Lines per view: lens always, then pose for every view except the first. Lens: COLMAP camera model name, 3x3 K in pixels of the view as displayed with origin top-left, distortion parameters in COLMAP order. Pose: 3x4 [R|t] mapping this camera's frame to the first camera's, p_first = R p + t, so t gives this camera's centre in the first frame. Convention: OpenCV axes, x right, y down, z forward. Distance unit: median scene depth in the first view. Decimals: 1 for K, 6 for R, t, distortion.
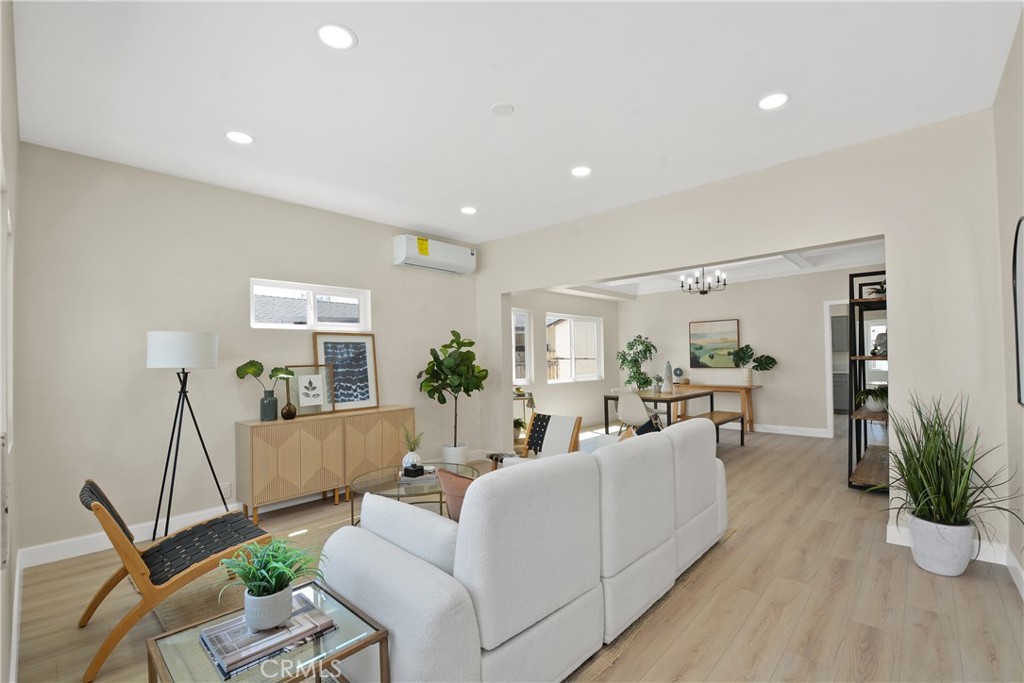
lens RADIAL K [[445.6, 0, 523.8], [0, 445.6, 354.0], [0, 0, 1]] dist [0.023291, -0.027927]
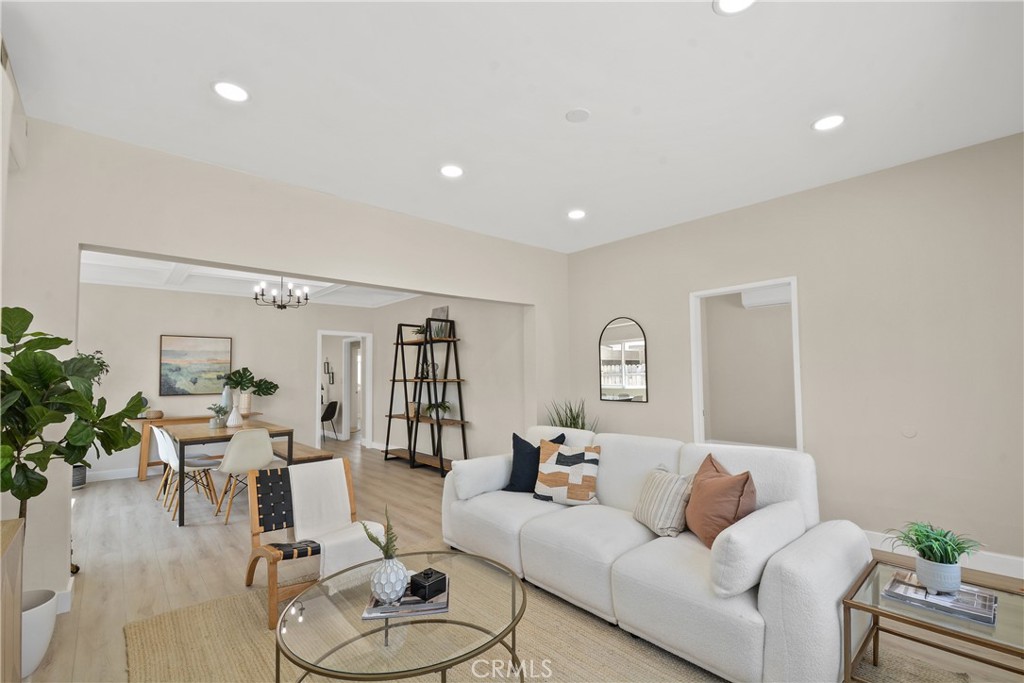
lens RADIAL K [[445.6, 0, 523.8], [0, 445.6, 354.0], [0, 0, 1]] dist [0.023291, -0.027927]
pose [[0.072126, 0.069860, 0.994946, -0.341172], [0.005950, 0.997496, -0.070470, 0.017991], [-0.997378, 0.011003, 0.071530, 0.364589]]
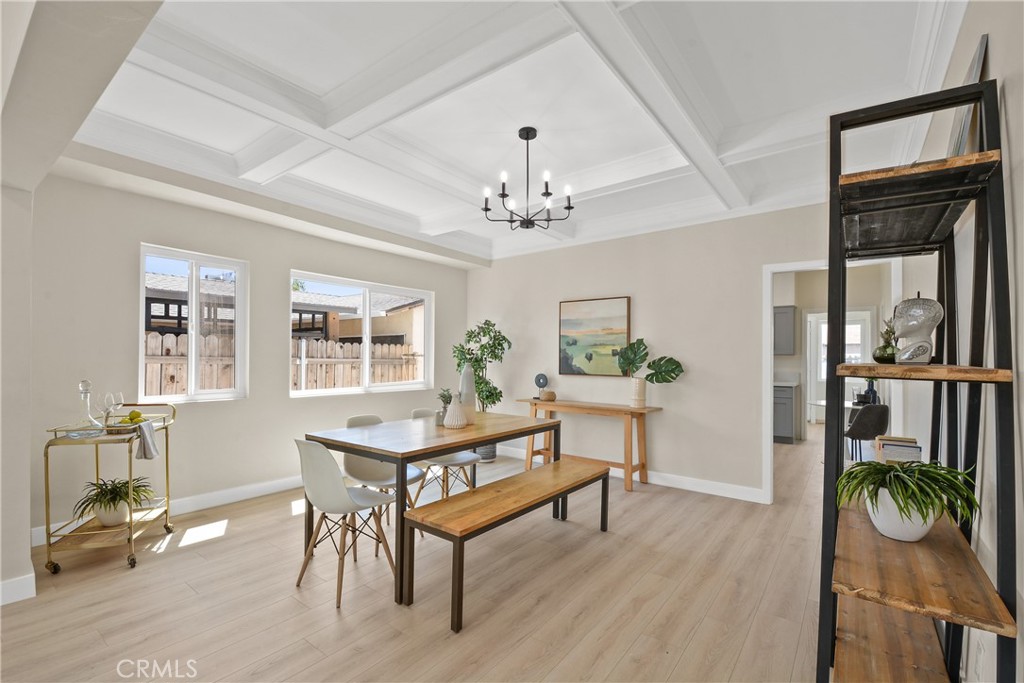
lens RADIAL K [[449.9, 0, 520.5], [0, 449.9, 351.0], [0, 0, 1]] dist [0.015303, -0.000011]
pose [[0.995390, 0.029125, 0.091381, 0.274737], [-0.028856, 0.999574, -0.004266, 0.002643], [-0.091467, 0.001610, 0.995807, 0.398011]]
